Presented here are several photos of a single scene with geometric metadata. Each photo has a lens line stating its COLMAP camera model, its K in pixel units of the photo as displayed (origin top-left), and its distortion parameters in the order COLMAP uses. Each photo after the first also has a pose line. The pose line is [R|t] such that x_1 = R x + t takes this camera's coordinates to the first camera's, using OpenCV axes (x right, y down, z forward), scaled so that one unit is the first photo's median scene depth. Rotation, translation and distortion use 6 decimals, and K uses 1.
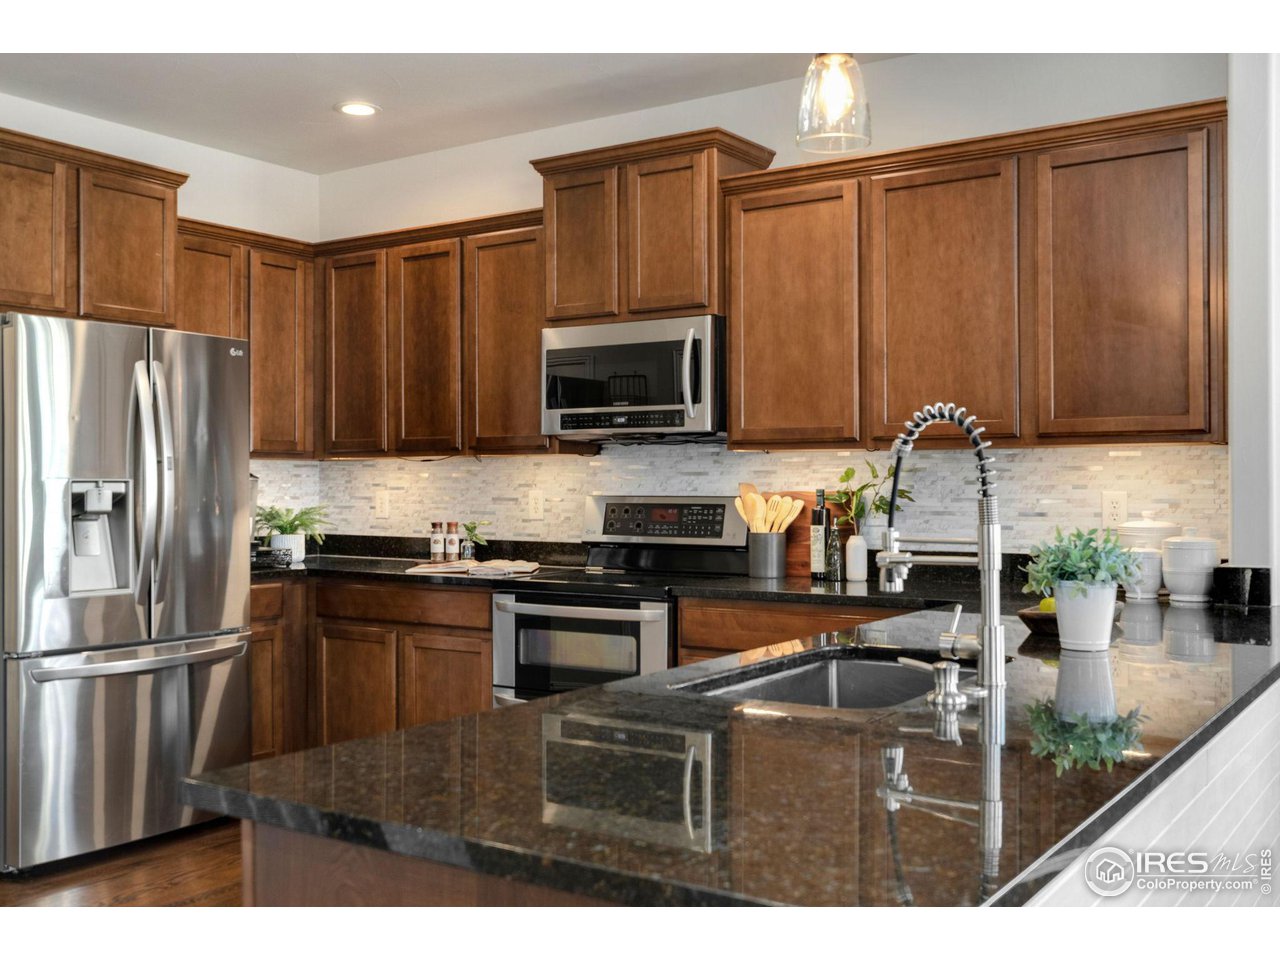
lens RADIAL K [[1269.1, 0, 640.0], [0, 1269.1, 480.0], [0, 0, 1]] dist [-0.007321, 0.000977]
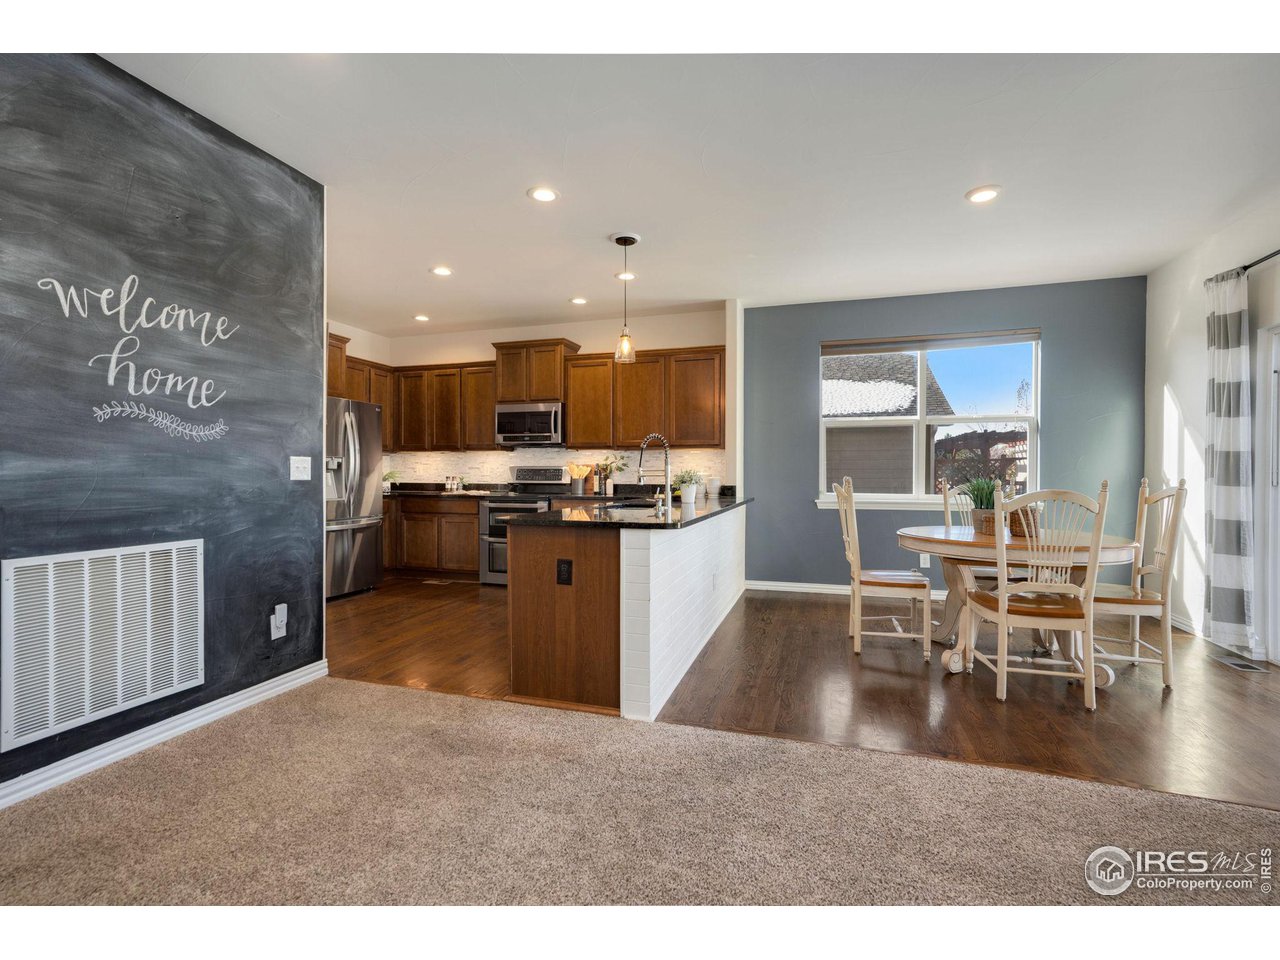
lens RADIAL K [[579.3, 0, 640.0], [0, 579.3, 480.0], [0, 0, 1]] dist [0.000013, 0.000221]
pose [[0.957816, -0.000615, 0.287383, -0.138140], [-0.003690, 0.999889, 0.014438, 0.024230], [-0.287360, -0.014889, 0.957707, -0.290804]]
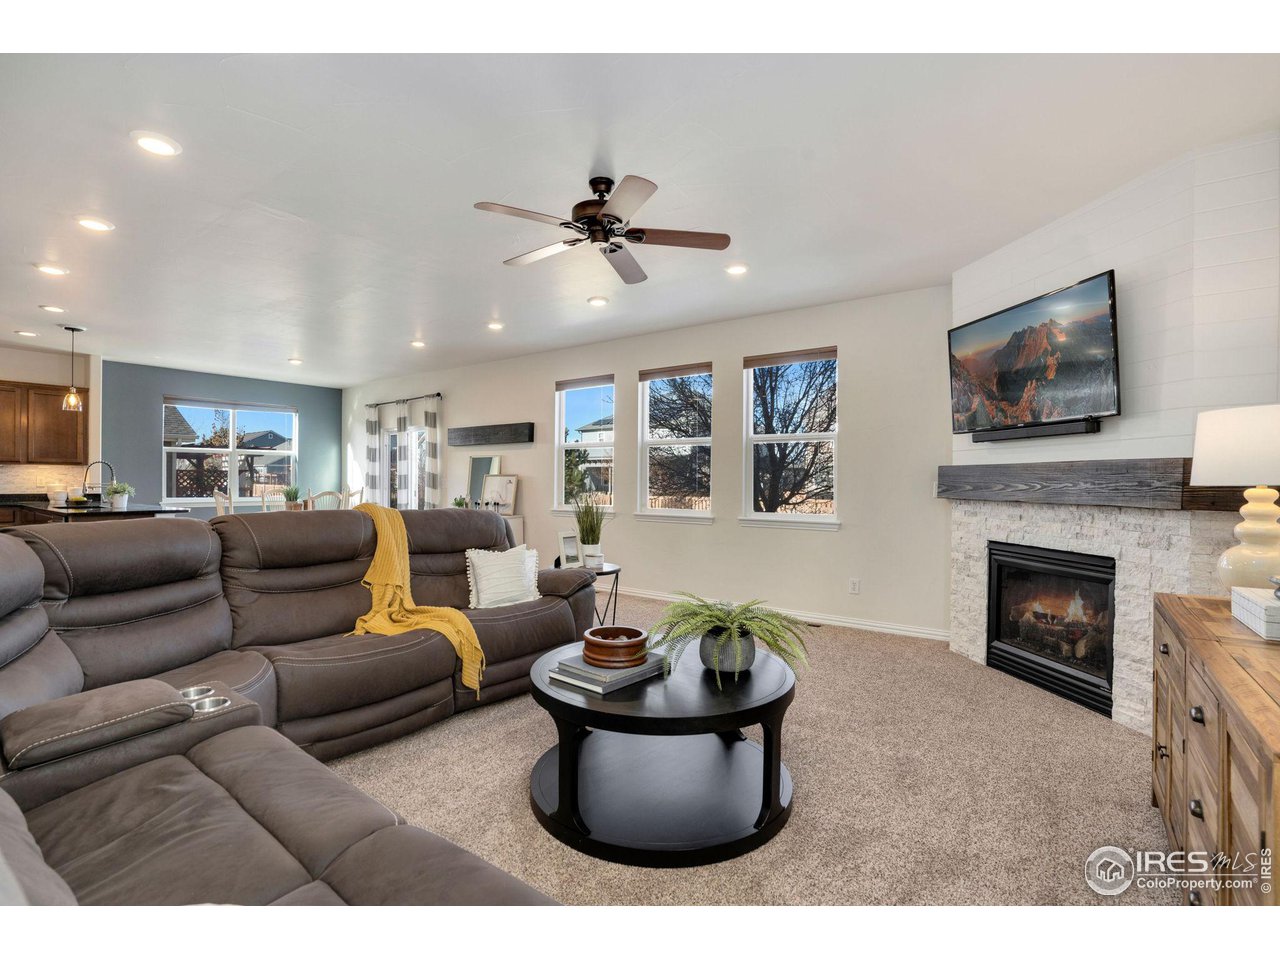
lens RADIAL K [[598.5, 0, 640.0], [0, 598.5, 480.0], [0, 0, 1]] dist [-0.070038, 0.022080]
pose [[0.048991, 0.002754, 0.998795, -1.118621], [-0.005518, 0.999982, -0.002487, 0.010946], [-0.998784, -0.005390, 0.049006, -0.778767]]
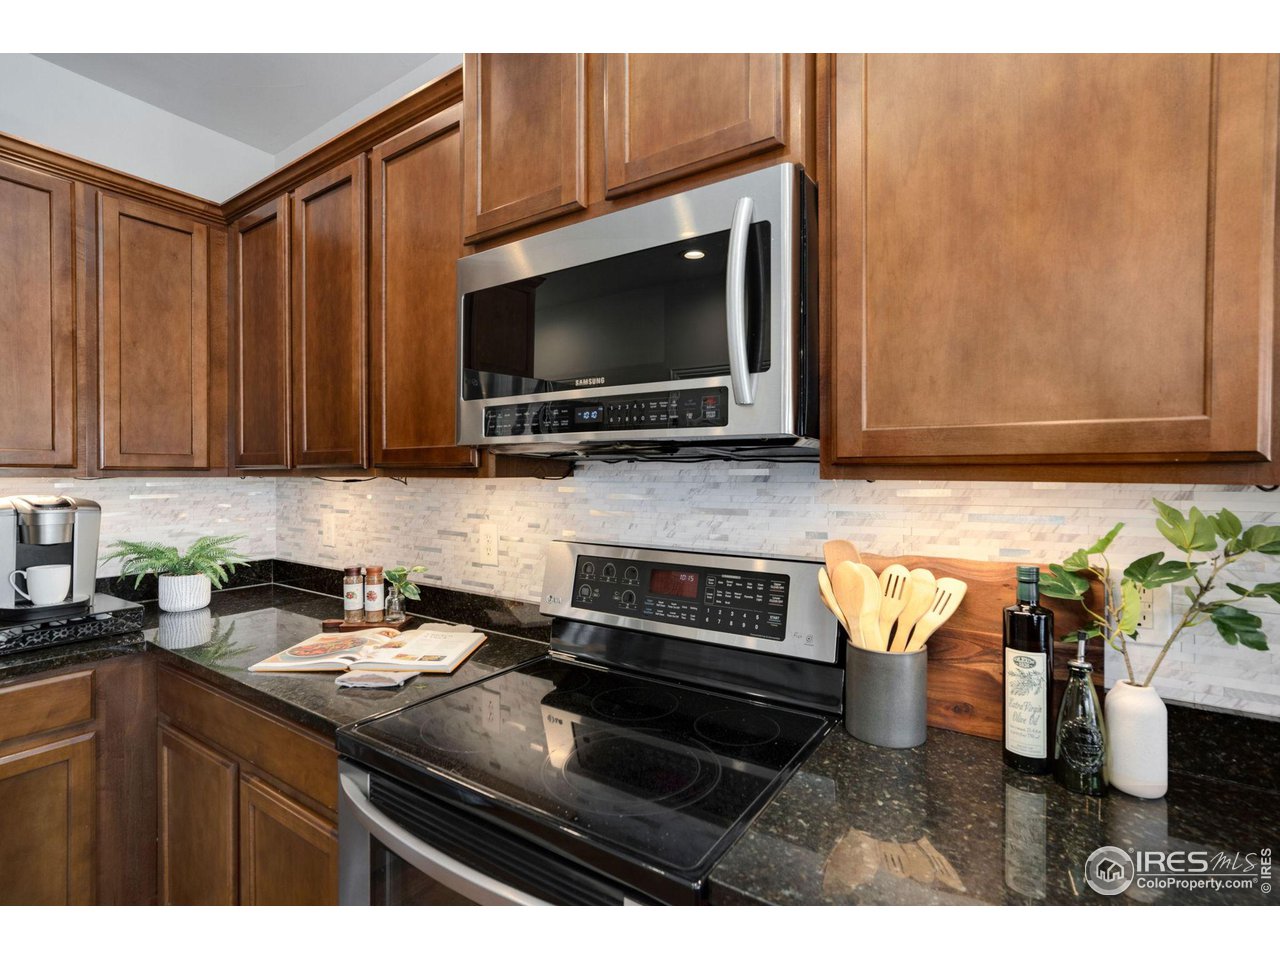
lens RADIAL K [[602.9, 0, 641.6], [0, 602.9, 470.8], [0, 0, 1]] dist [-0.061378, 0.024831]
pose [[0.999996, 0.001825, 0.002234, 0.004384], [-0.001825, 0.999998, -0.000401, -0.024385], [-0.002235, 0.000397, 0.999997, 0.734655]]
